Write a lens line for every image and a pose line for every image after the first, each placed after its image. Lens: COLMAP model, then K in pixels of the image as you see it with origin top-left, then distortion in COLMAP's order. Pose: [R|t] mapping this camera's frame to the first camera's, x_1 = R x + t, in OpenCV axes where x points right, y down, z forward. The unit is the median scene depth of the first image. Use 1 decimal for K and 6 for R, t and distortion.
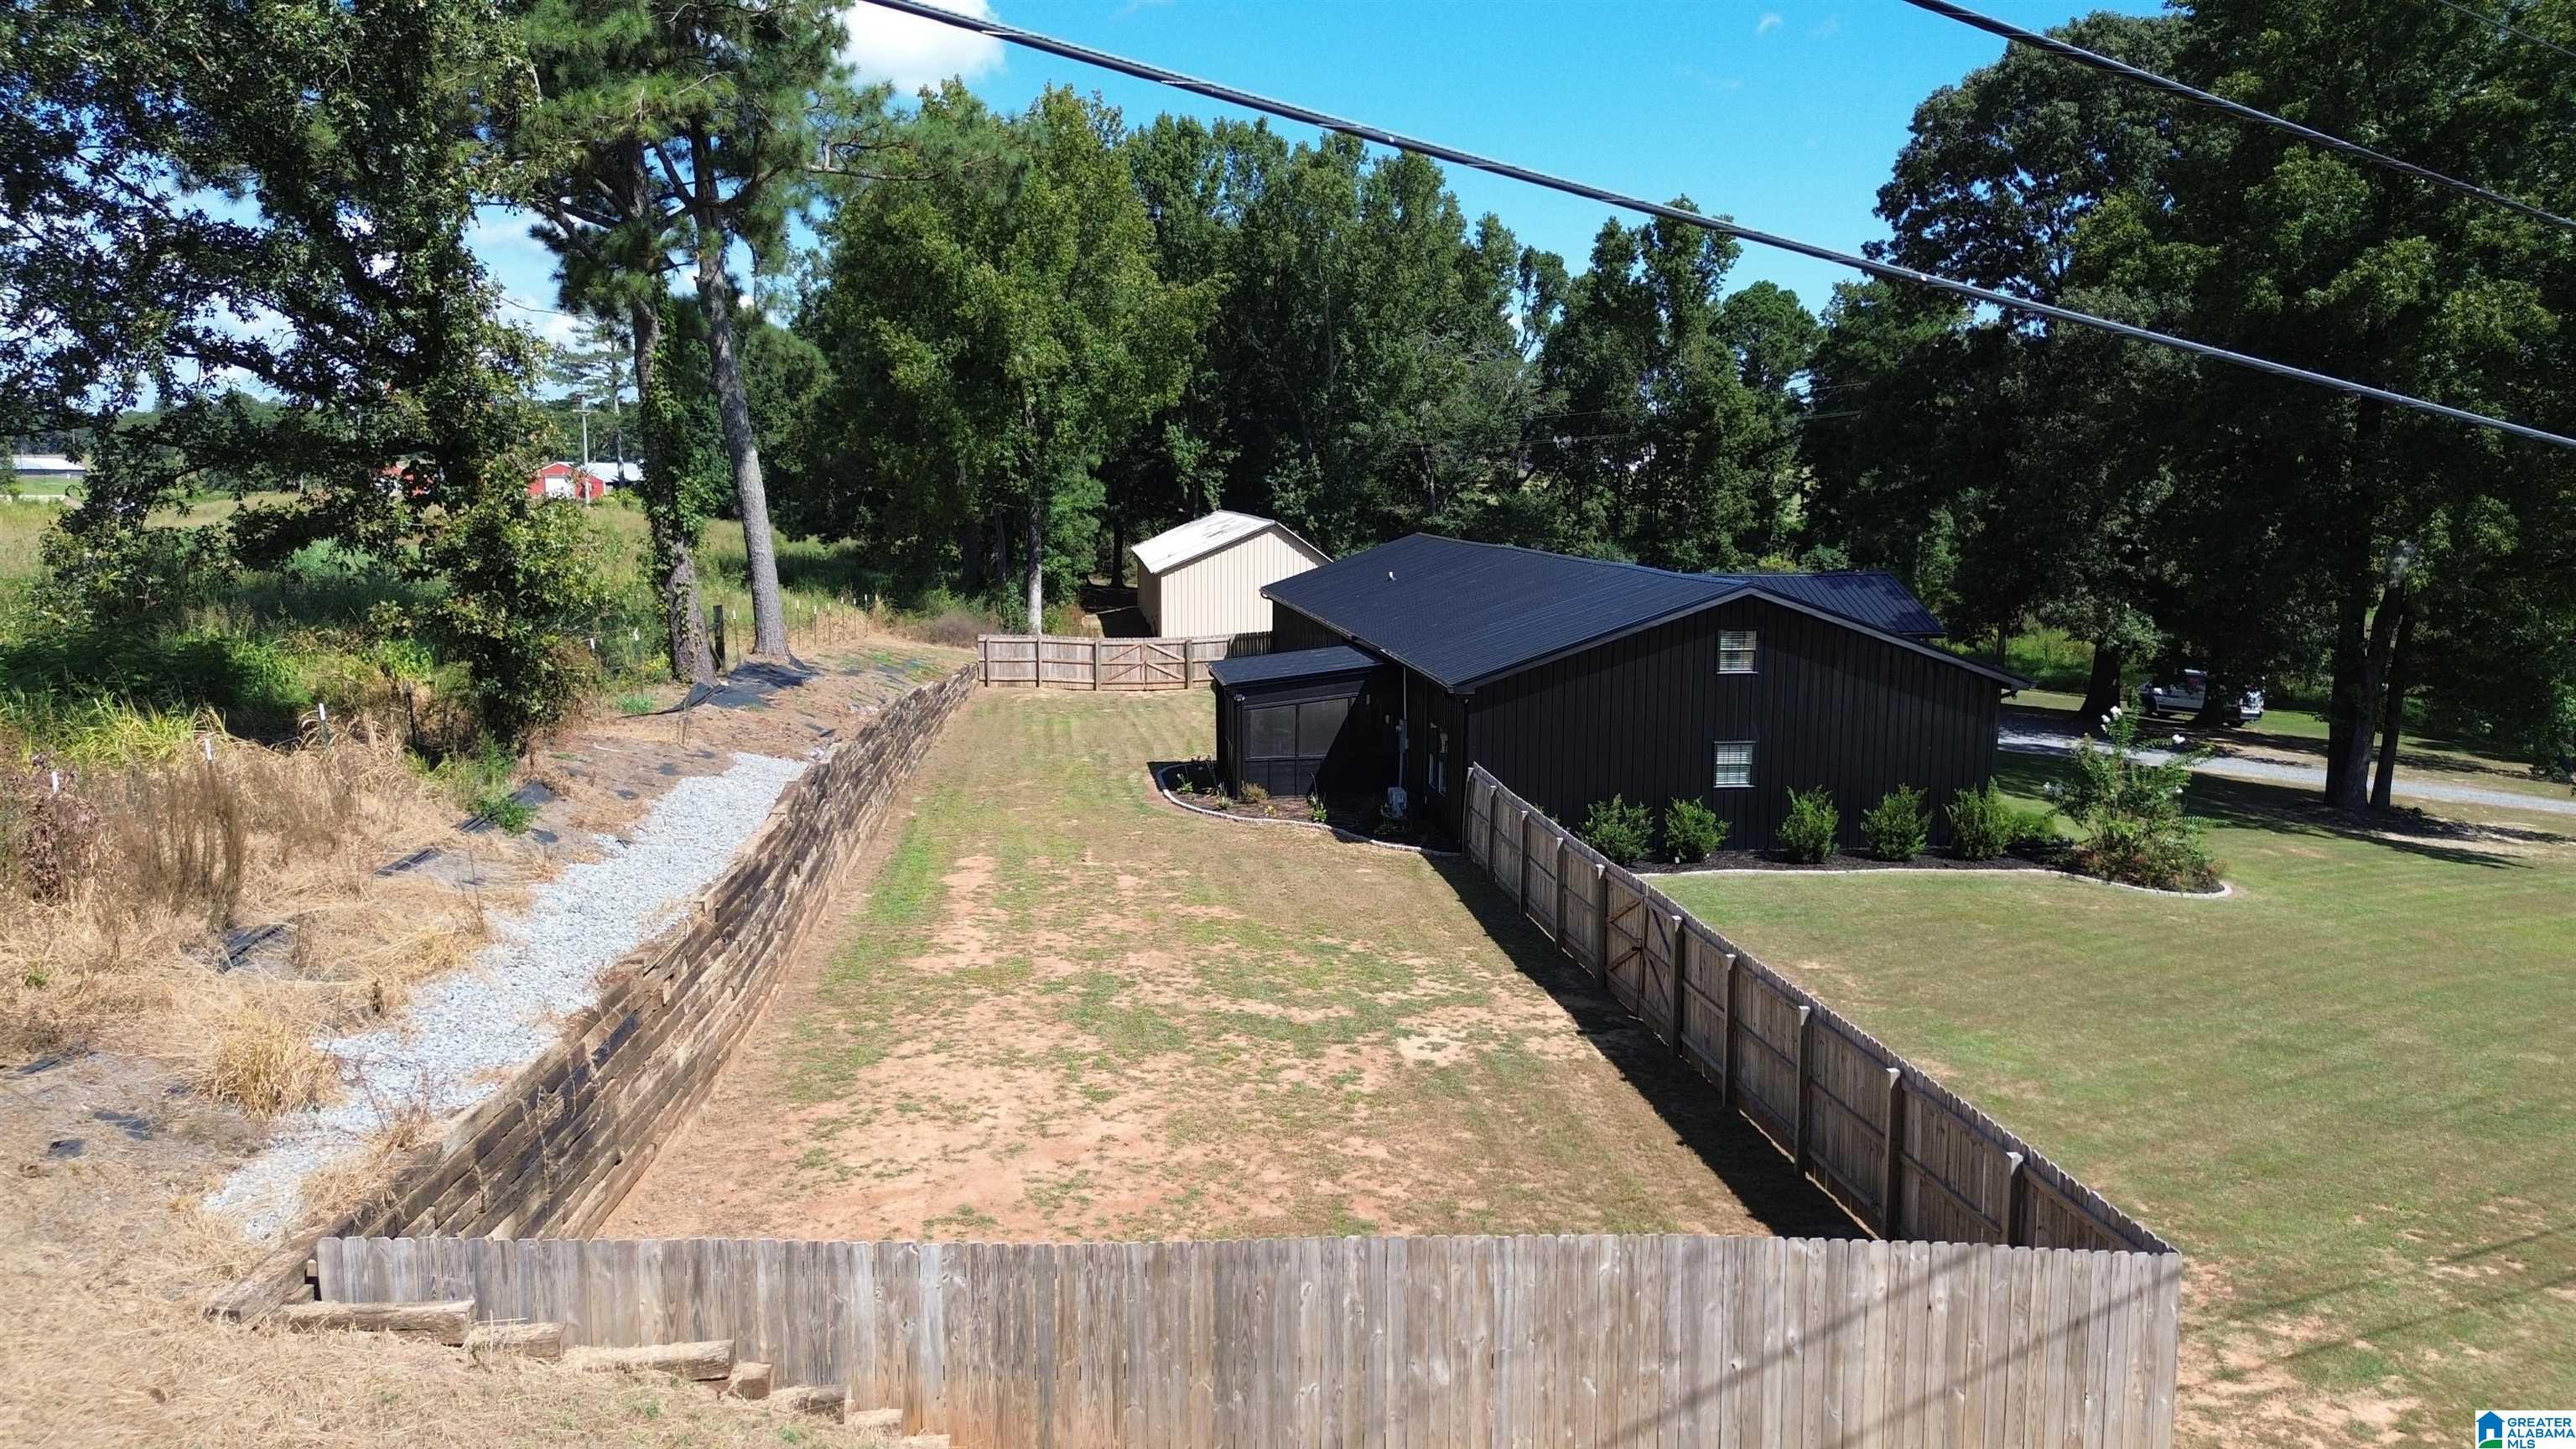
lens RADIAL K [[1728.7, 0, 1287.4], [0, 1728.7, 722.4], [0, 0, 1]] dist [-0.028125, -0.003617]
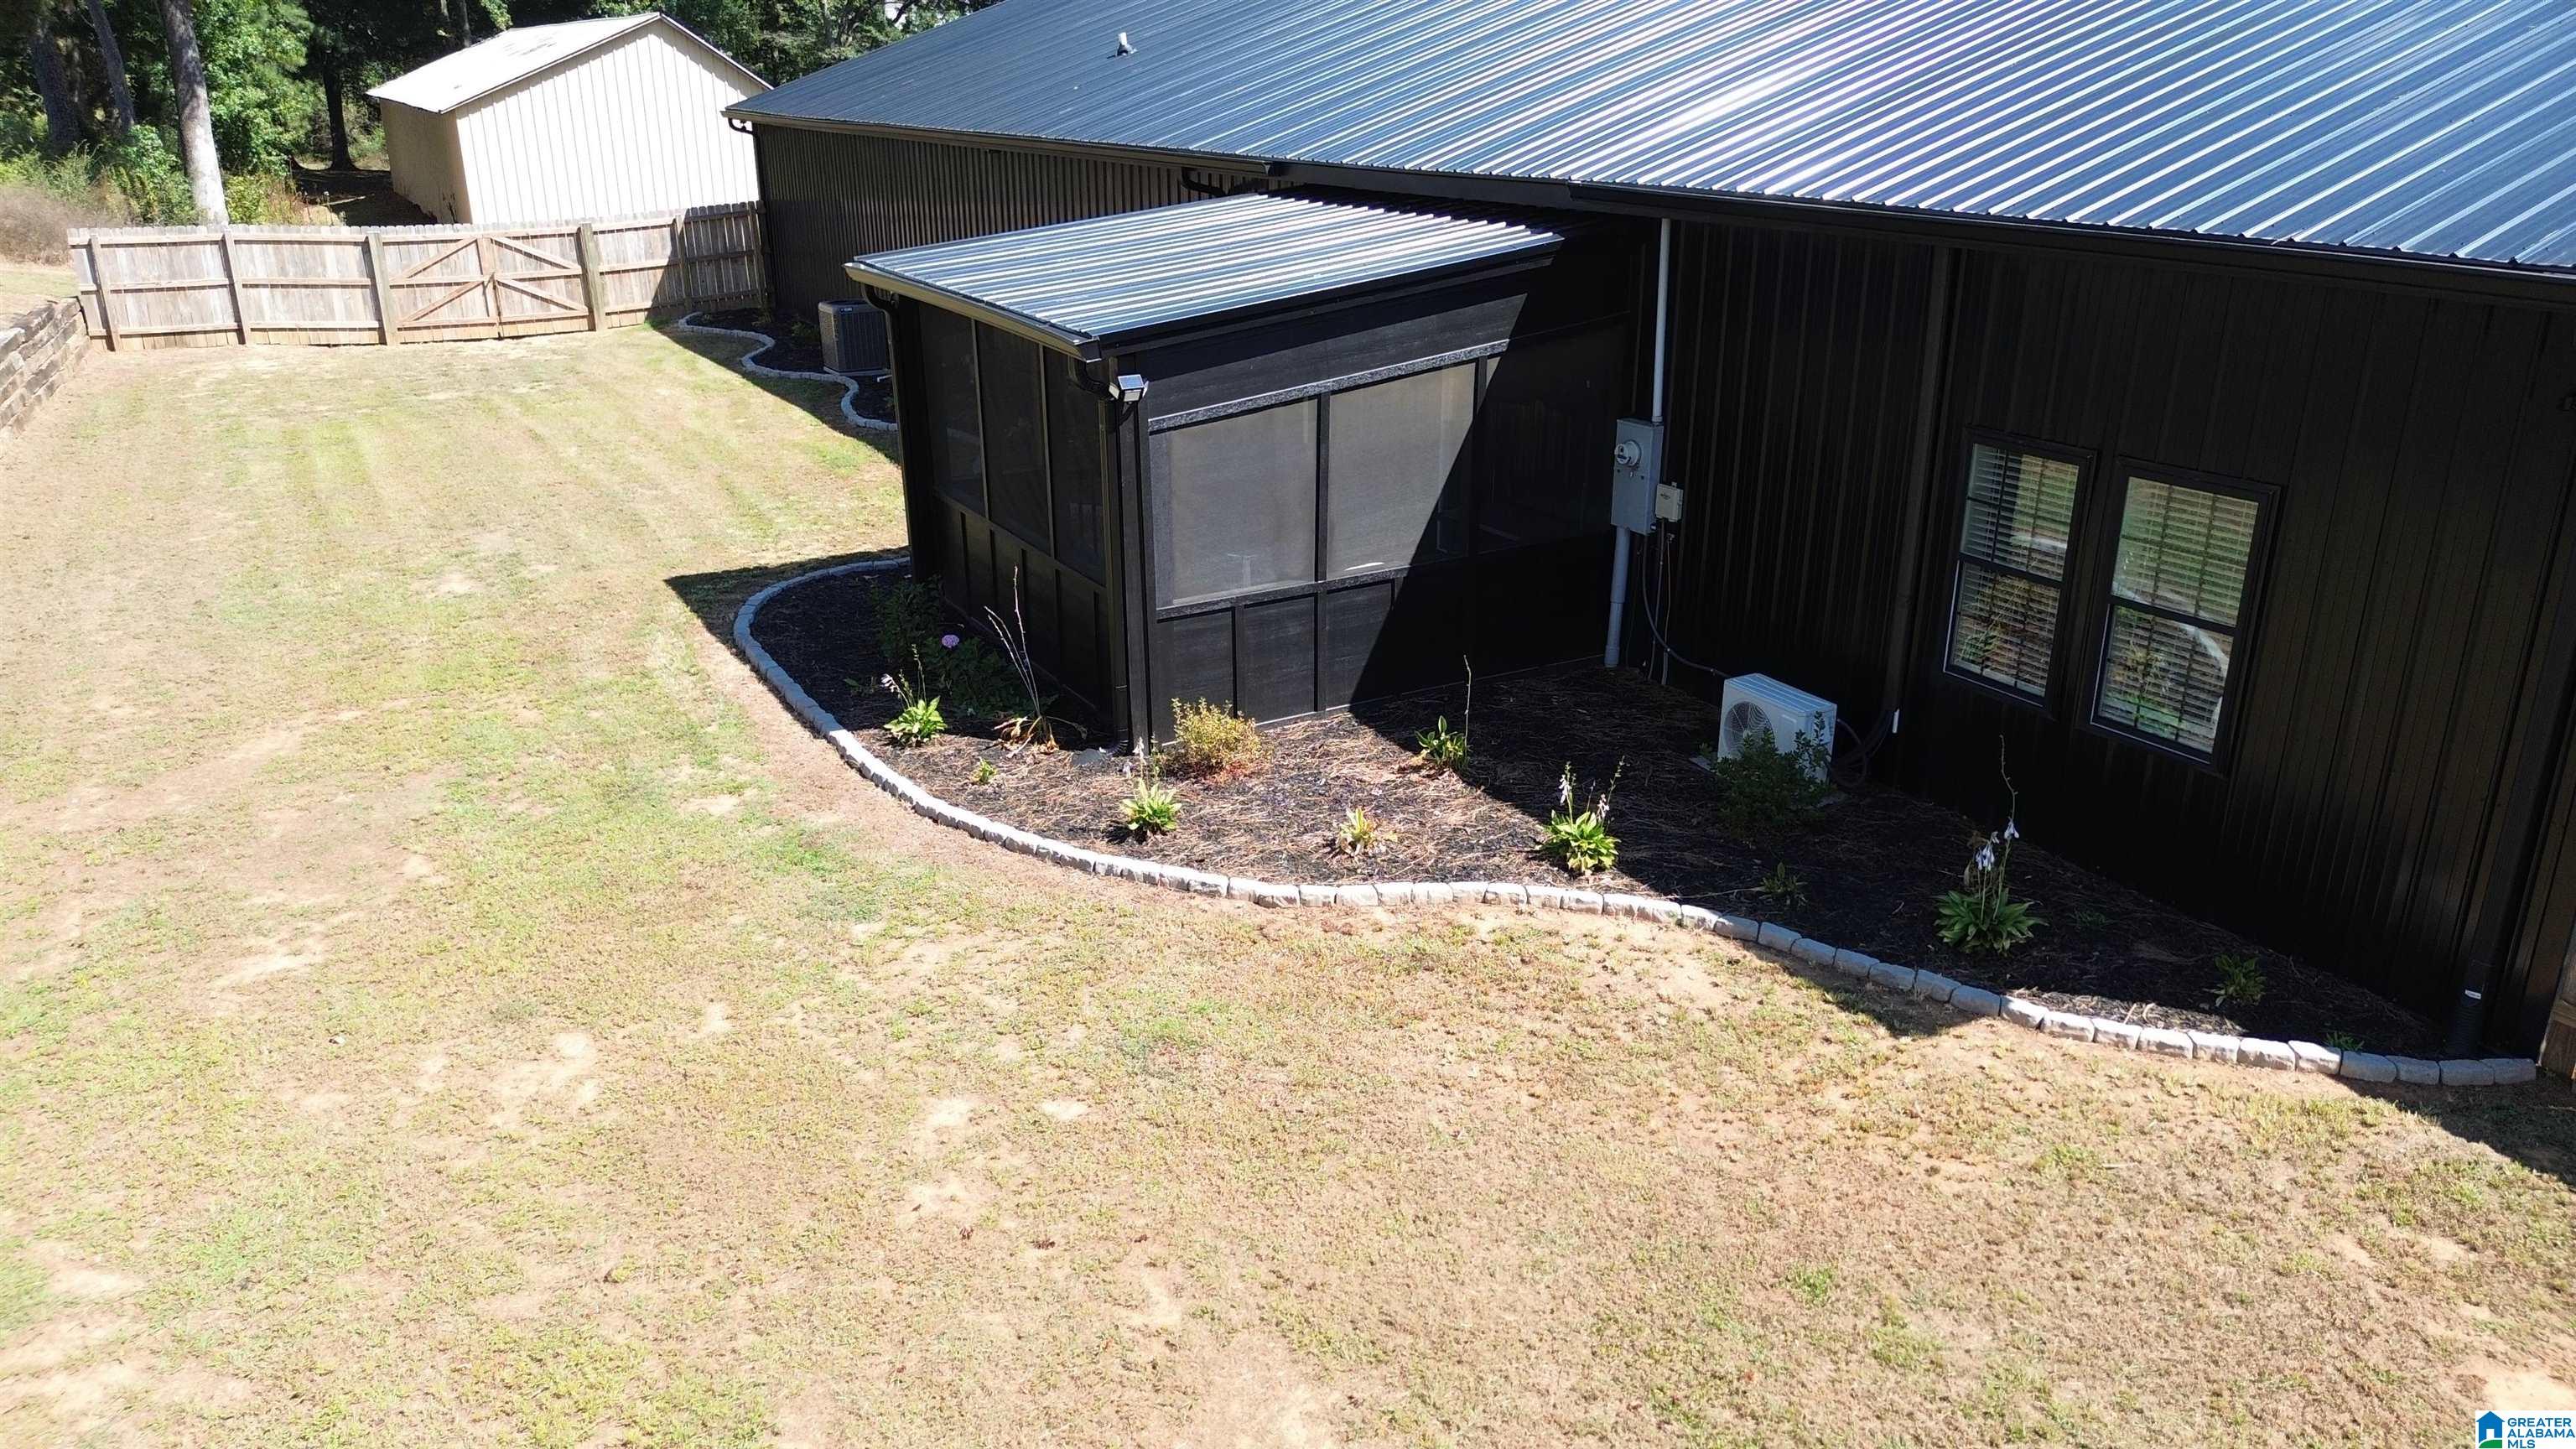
lens RADIAL K [[1728.7, 0, 1292.1], [0, 1728.7, 728.1], [0, 0, 1]] dist [-0.028125, -0.003617]
pose [[0.920255, -0.131992, 0.368388, -0.069854], [0.044684, 0.970684, 0.236169, -0.016248], [-0.388760, -0.200875, 0.899174, 0.474134]]
